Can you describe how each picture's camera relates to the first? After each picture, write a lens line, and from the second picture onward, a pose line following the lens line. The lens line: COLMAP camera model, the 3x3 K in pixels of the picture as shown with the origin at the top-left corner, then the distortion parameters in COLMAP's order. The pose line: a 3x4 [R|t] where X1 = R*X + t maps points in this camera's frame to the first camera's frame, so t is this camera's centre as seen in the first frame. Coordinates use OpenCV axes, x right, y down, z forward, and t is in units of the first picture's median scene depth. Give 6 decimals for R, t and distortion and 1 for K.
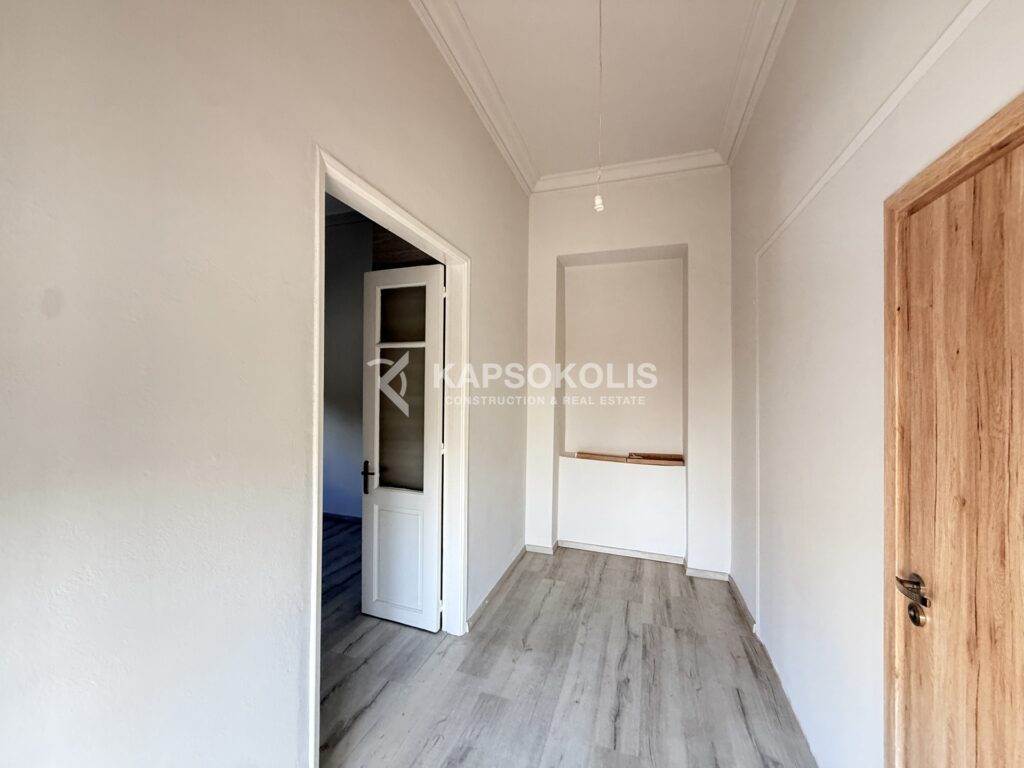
lens RADIAL K [[406.2, 0, 512.0], [0, 406.2, 384.0], [0, 0, 1]] dist [0.000125, -0.000032]
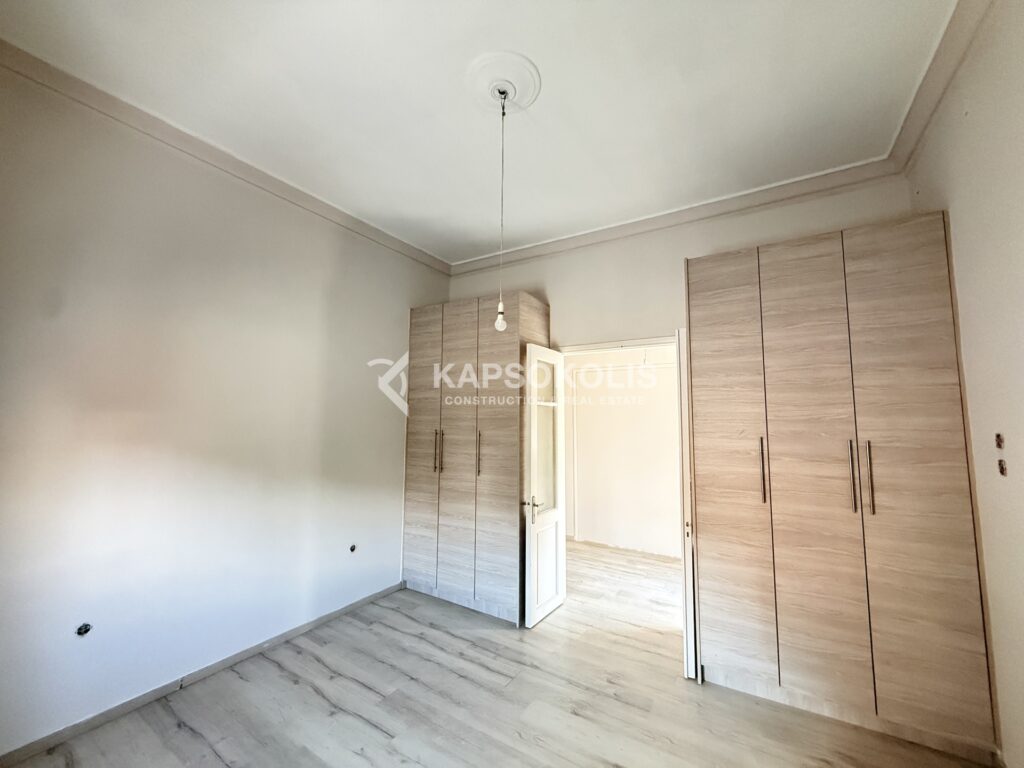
lens RADIAL K [[406.2, 0, 512.0], [0, 406.2, 384.0], [0, 0, 1]] dist [0.000125, -0.000032]
pose [[0.234871, 0.080700, 0.968671, -2.012682], [-0.010727, 0.996702, -0.080434, -0.062544], [-0.971967, 0.008500, 0.234962, 0.971681]]
